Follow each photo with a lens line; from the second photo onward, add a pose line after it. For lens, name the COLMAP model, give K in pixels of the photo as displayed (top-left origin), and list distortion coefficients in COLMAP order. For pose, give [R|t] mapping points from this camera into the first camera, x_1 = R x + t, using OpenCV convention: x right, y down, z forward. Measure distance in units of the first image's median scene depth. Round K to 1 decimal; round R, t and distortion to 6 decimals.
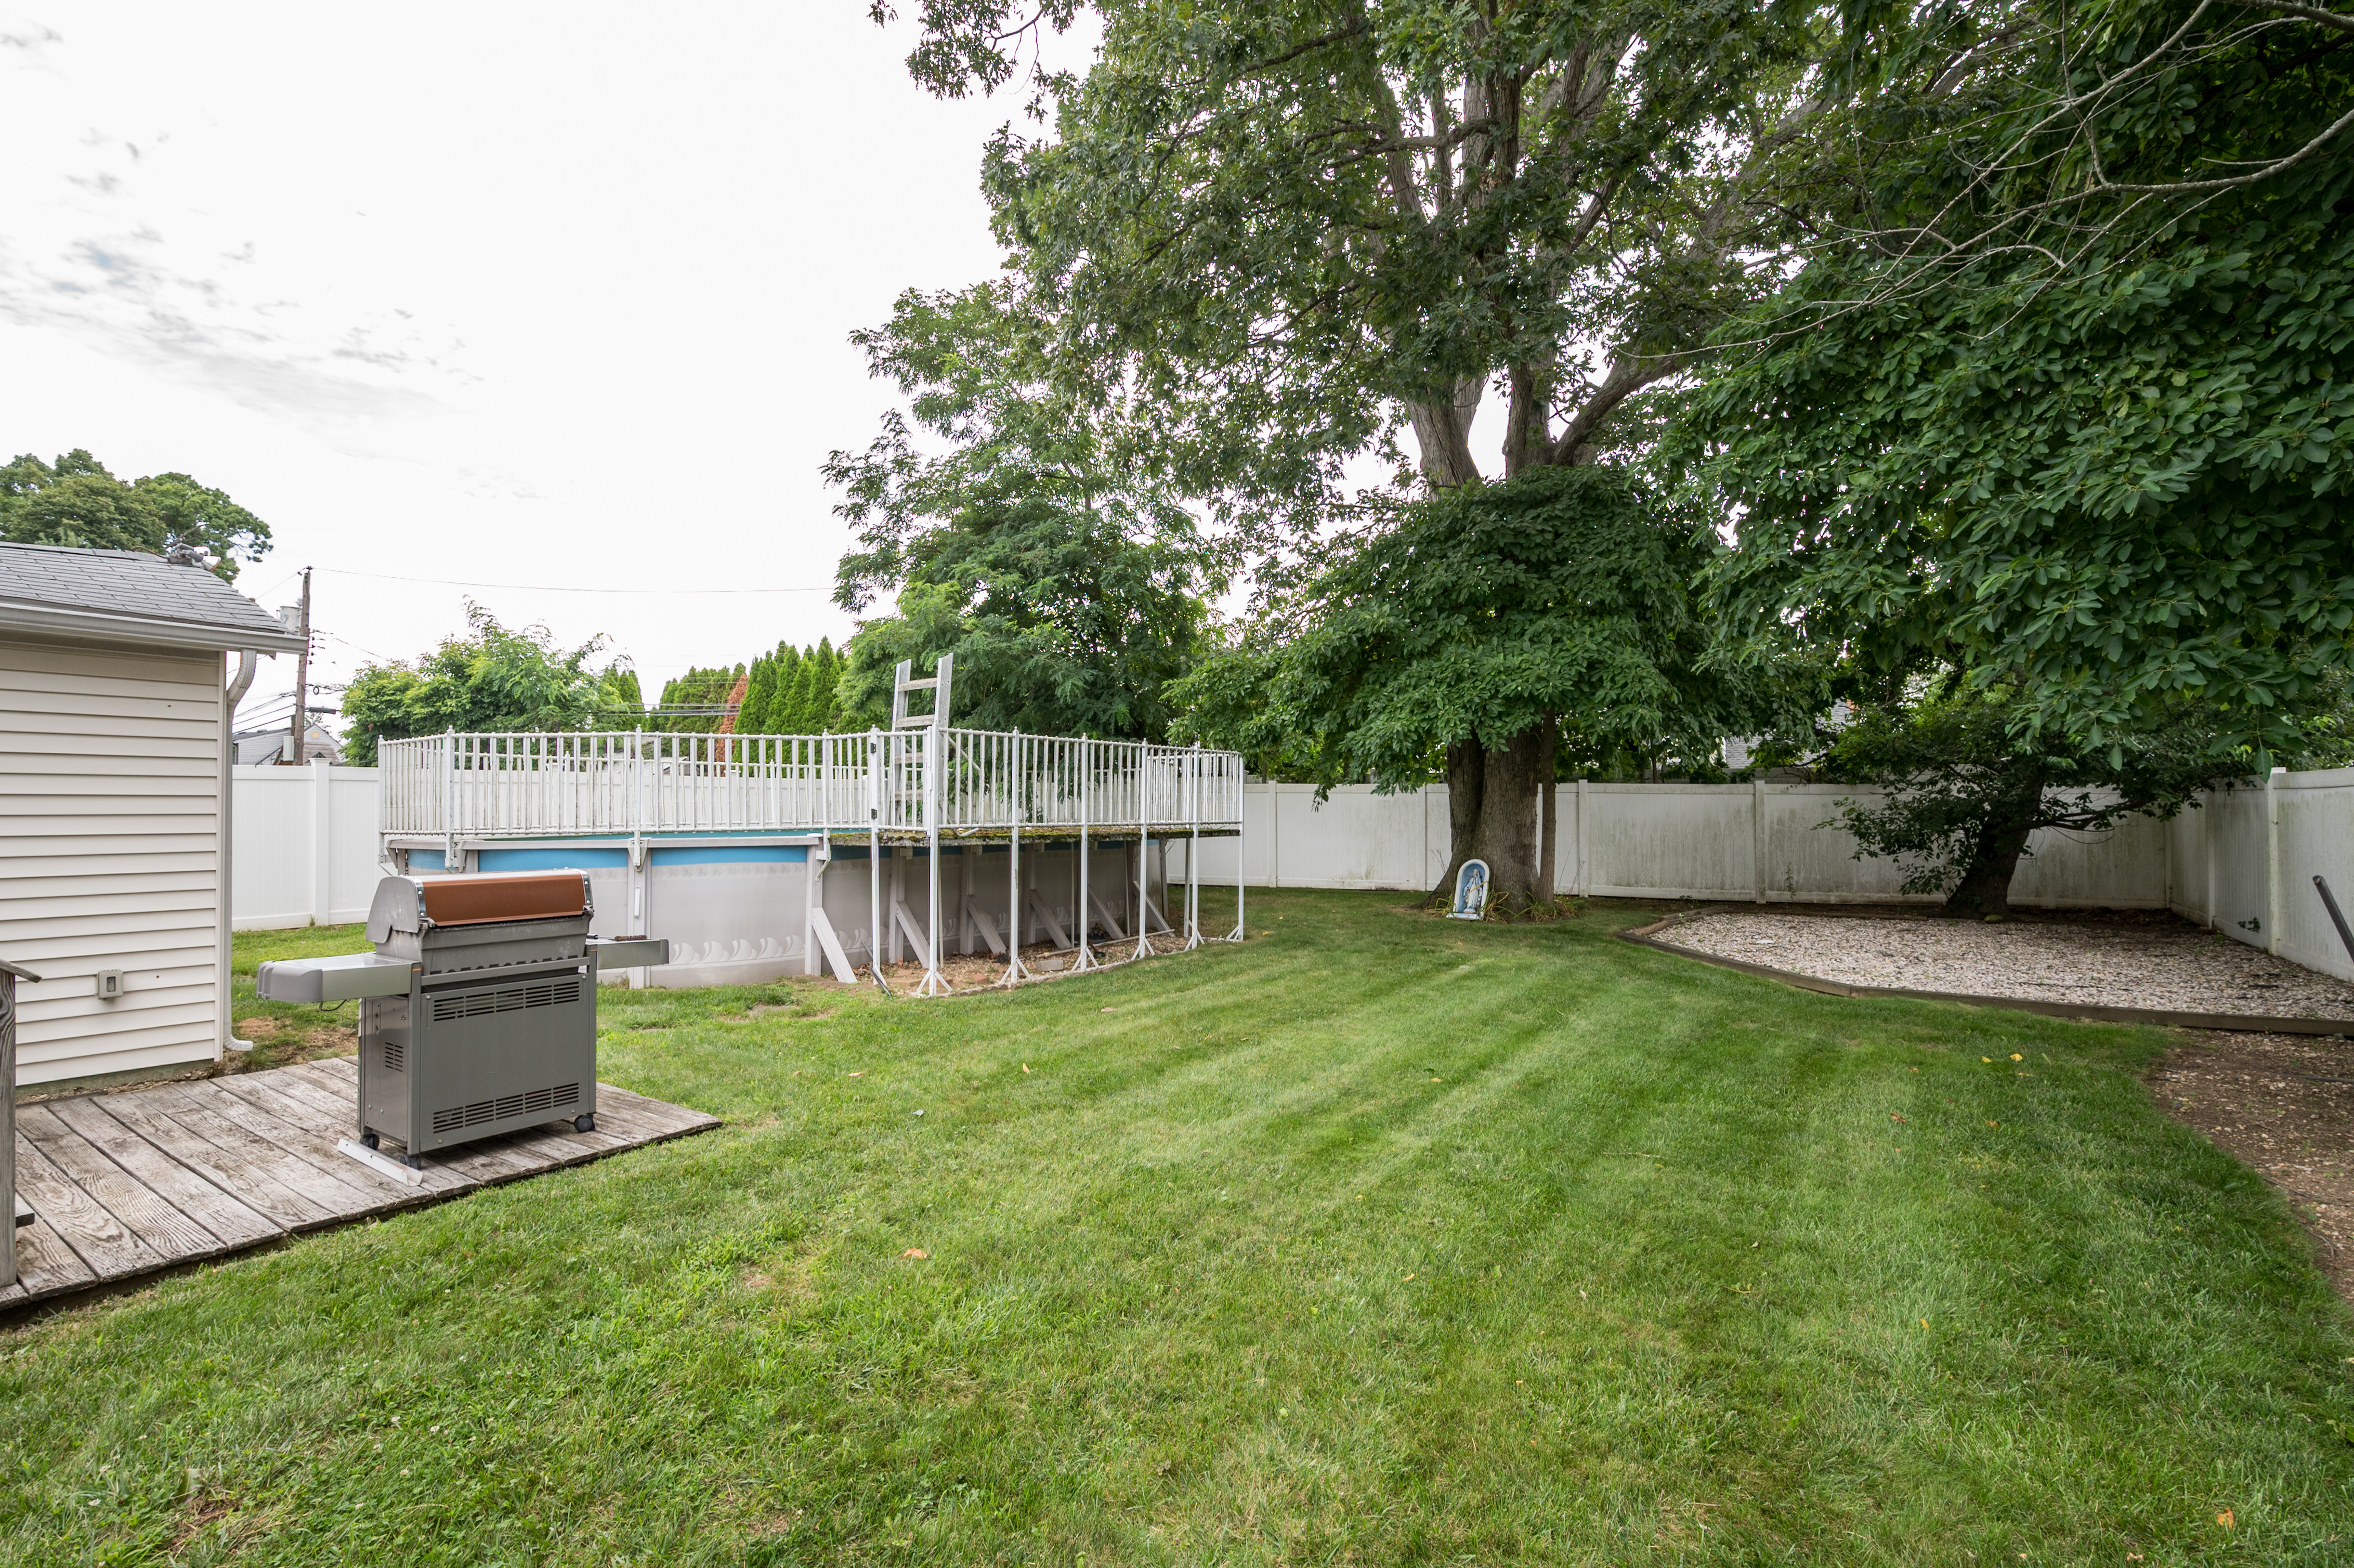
lens RADIAL K [[1077.2, 0, 1176.0], [0, 1077.2, 793.1], [0, 0, 1]] dist [-0.000334, -0.000302]
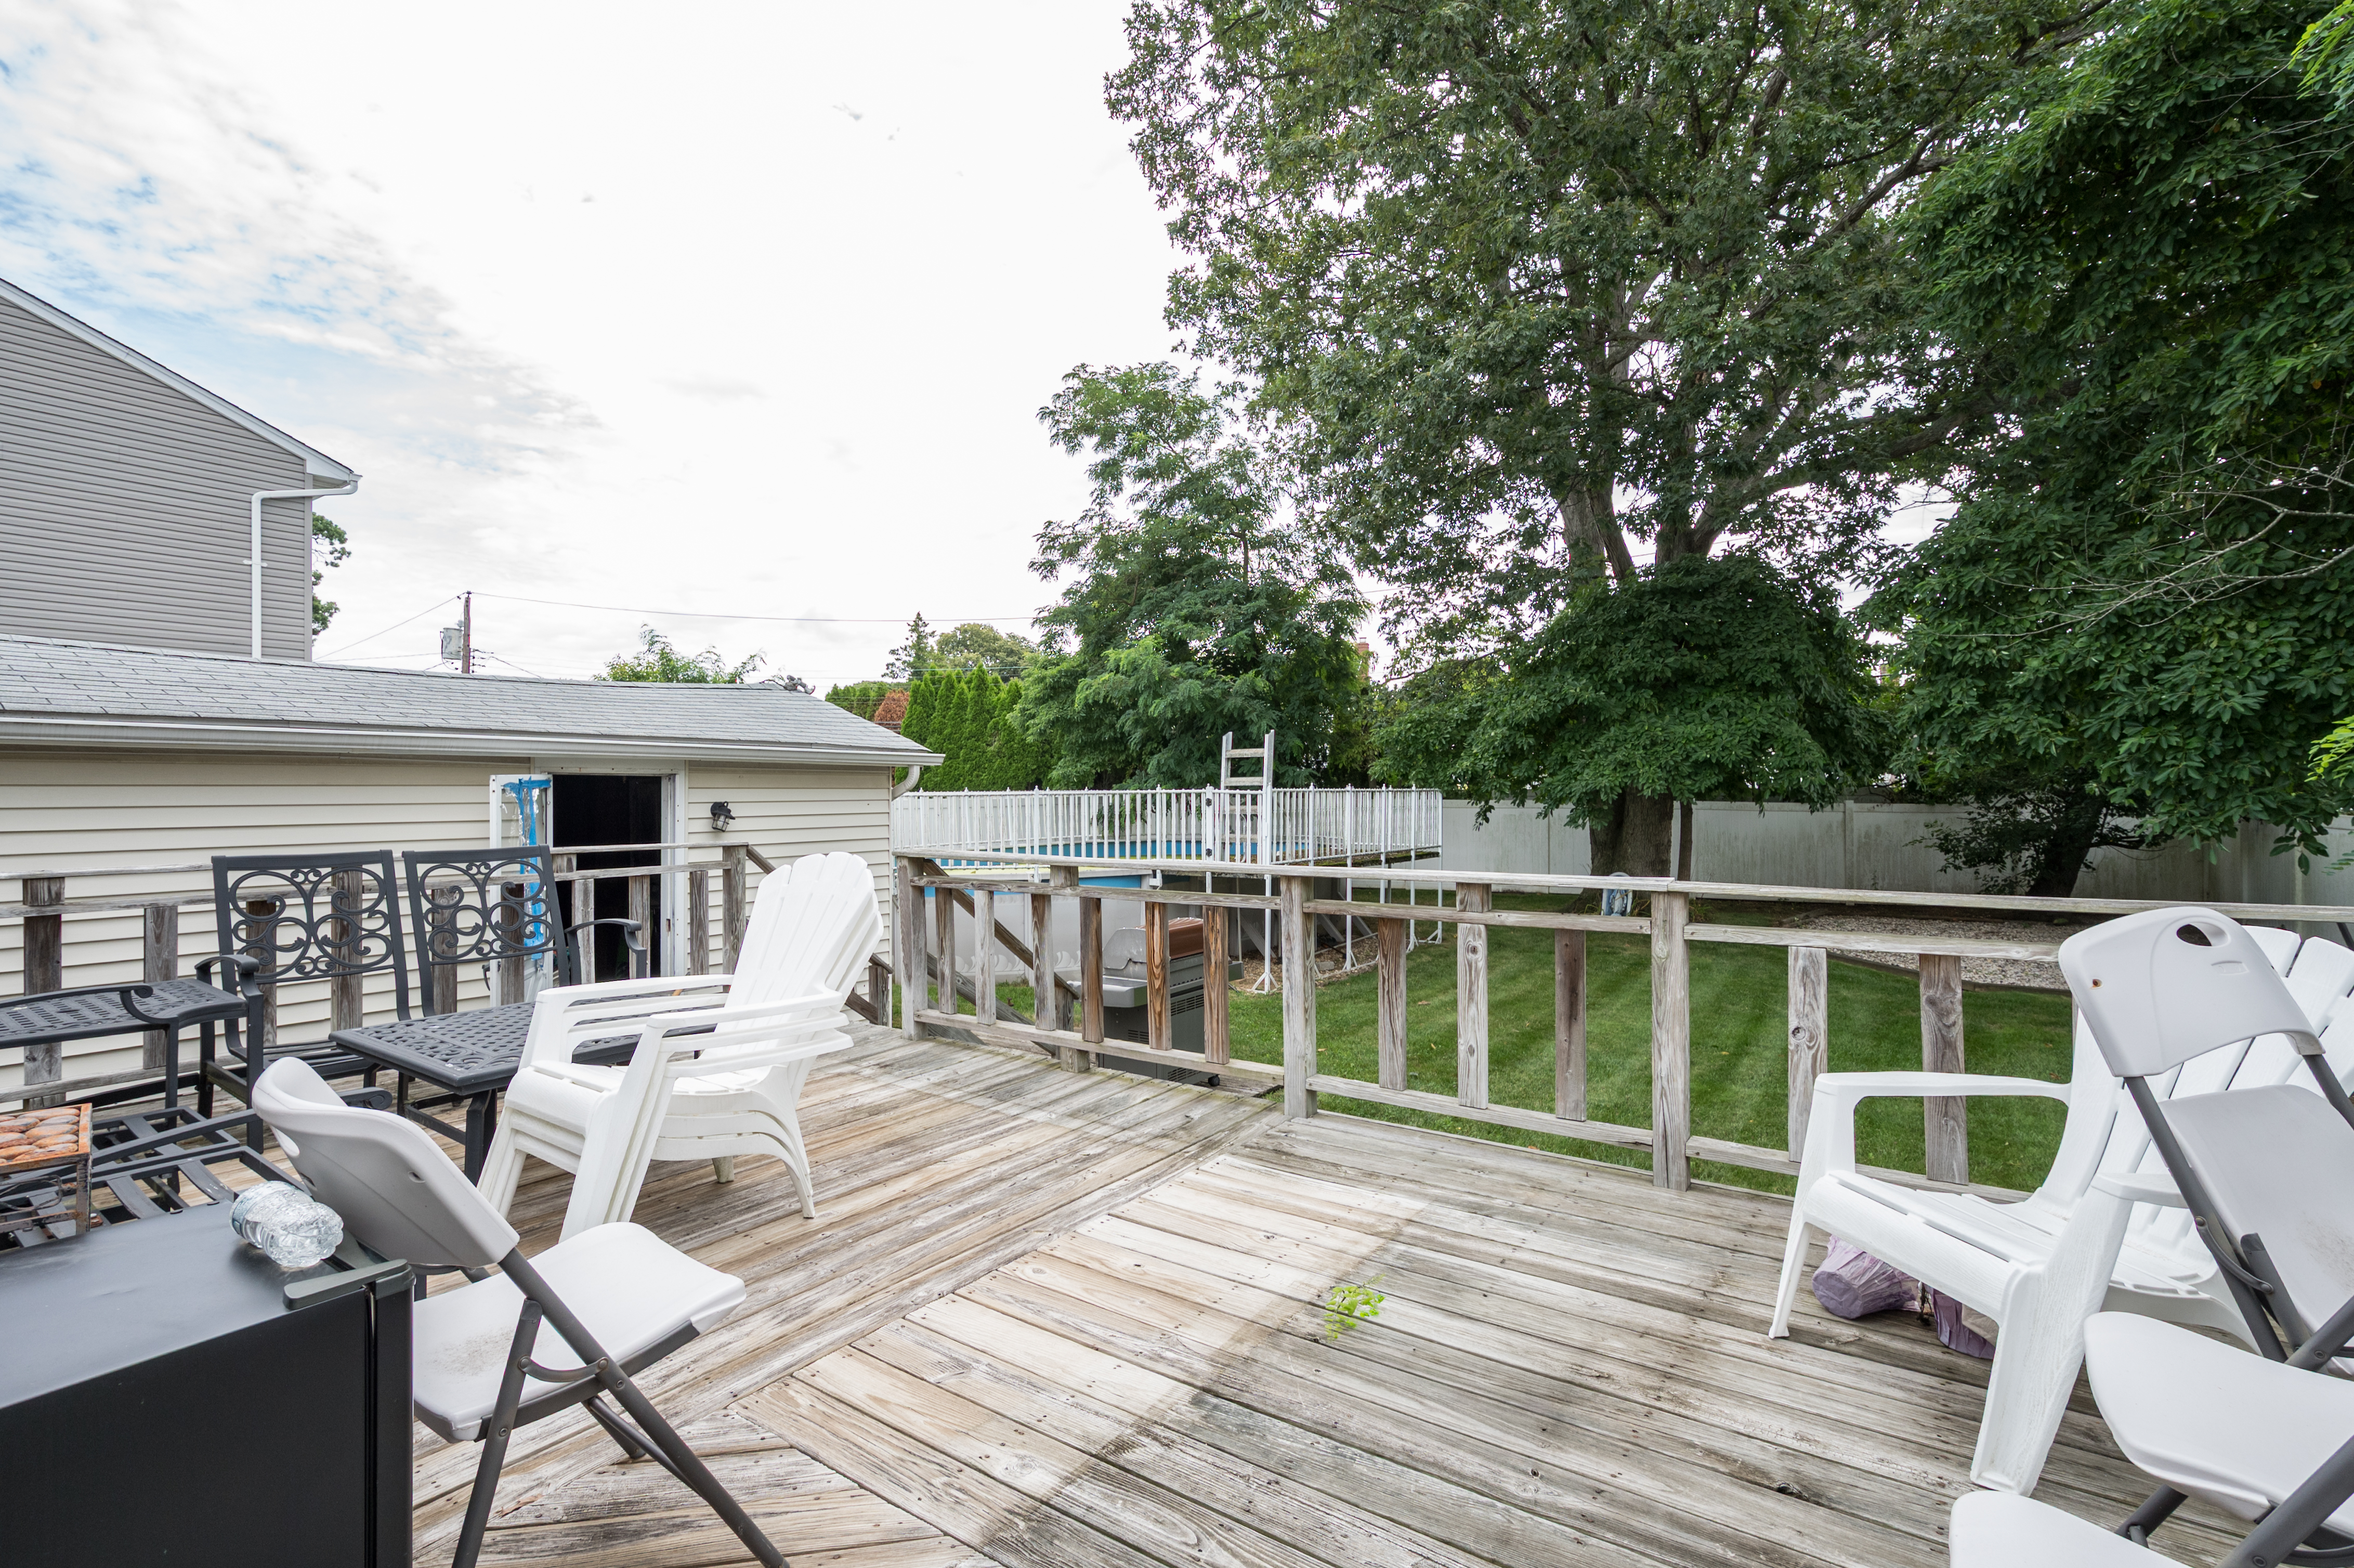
lens RADIAL K [[1062.2, 0, 1177.0], [0, 1062.2, 784.0], [0, 0, 1]] dist [0.001642, 0.000310]
pose [[0.999923, -0.006369, -0.010687, -0.264523], [0.006449, 0.999951, 0.007470, -0.063660], [0.010639, -0.007539, 0.999915, -0.246312]]
